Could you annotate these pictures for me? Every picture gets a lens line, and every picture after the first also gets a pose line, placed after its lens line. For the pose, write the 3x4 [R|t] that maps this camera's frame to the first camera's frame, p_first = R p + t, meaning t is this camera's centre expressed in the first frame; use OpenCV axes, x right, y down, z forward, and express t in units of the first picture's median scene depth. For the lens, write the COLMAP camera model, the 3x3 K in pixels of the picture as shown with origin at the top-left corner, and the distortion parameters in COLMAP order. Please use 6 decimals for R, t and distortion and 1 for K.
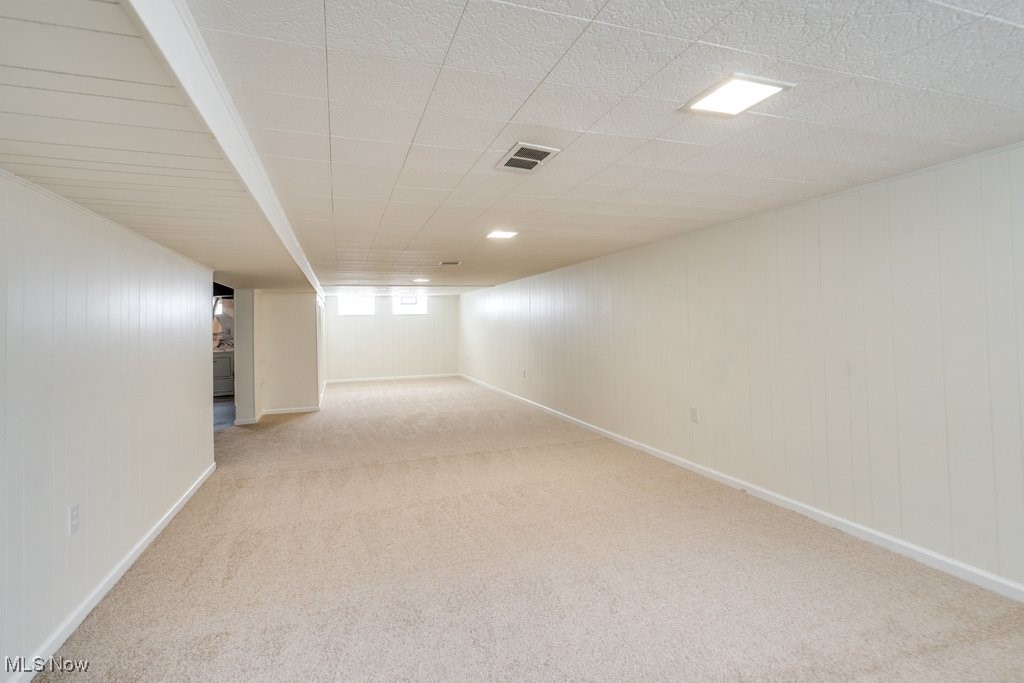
lens RADIAL K [[468.5, 0, 510.7], [0, 468.5, 340.1], [0, 0, 1]] dist [-0.001548, -0.000113]
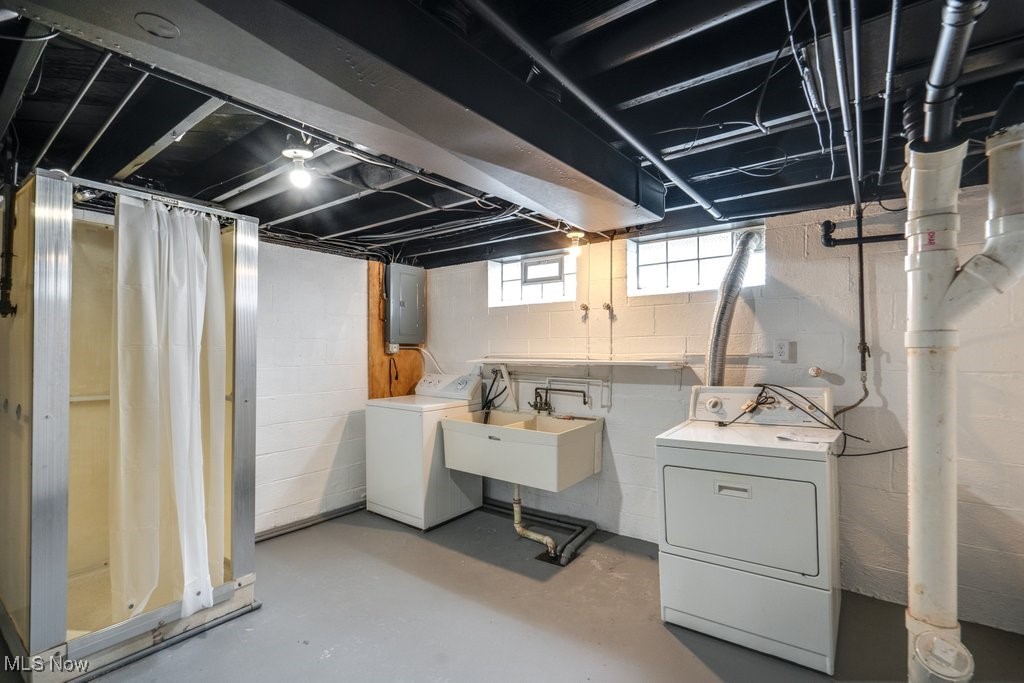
lens RADIAL K [[468.5, 0, 512.6], [0, 468.5, 341.4], [0, 0, 1]] dist [-0.001548, -0.000113]
pose [[0.539400, -0.006569, -0.842024, -0.469550], [-0.023445, 0.999465, -0.022816, -0.014080], [0.841723, 0.032048, 0.538958, 0.734376]]
